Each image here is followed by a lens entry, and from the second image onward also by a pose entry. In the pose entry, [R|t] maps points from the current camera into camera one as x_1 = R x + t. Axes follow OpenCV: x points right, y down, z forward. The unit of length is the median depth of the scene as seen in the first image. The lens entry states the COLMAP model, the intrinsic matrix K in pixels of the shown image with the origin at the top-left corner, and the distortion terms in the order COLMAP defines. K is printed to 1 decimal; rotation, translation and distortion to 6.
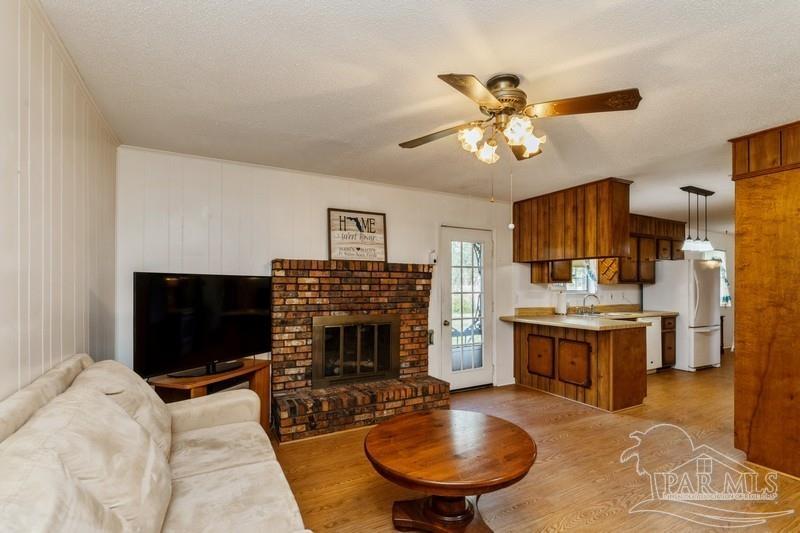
lens RADIAL K [[384.6, 0, 406.5], [0, 384.6, 278.2], [0, 0, 1]] dist [0.000244, -0.000023]
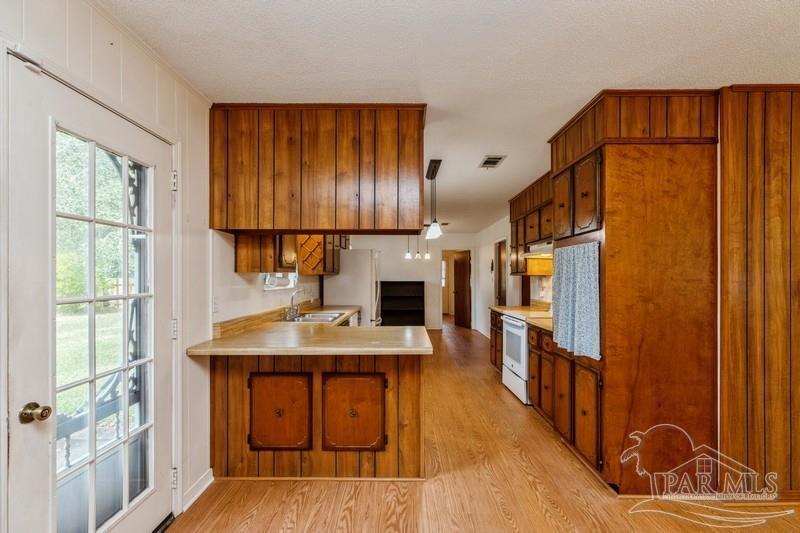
lens RADIAL K [[356.6, 0, 404.9], [0, 356.6, 272.7], [0, 0, 1]] dist [0.001195, 0.000218]
pose [[0.488799, 0.008697, 0.872353, 0.009315], [-0.016910, 0.999857, -0.000493, 0.012743], [-0.872233, -0.014510, 0.488876, 0.726724]]
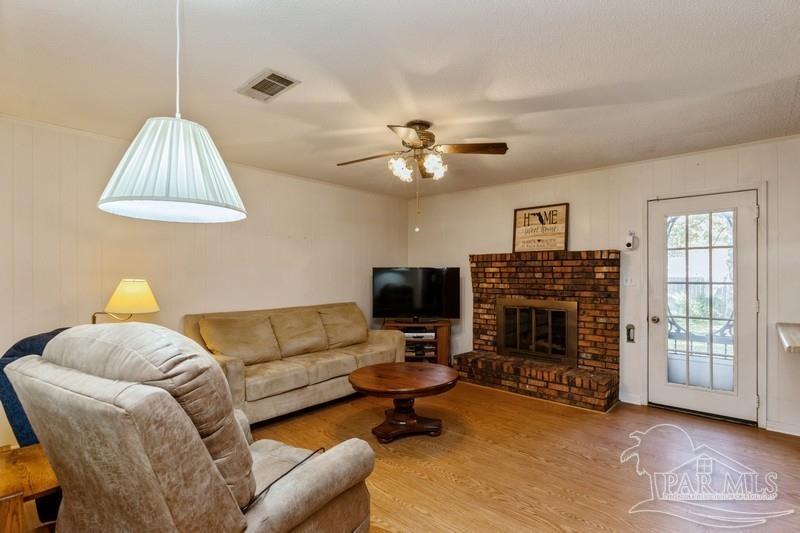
lens RADIAL K [[388.2, 0, 401.8], [0, 388.2, 272.3], [0, 0, 1]] dist [0.000940, 0.000440]
pose [[0.321964, -0.005554, -0.946736, 0.803887], [0.017728, 0.999843, 0.000164, 0.007949], [0.946586, -0.016836, 0.322011, 0.262825]]
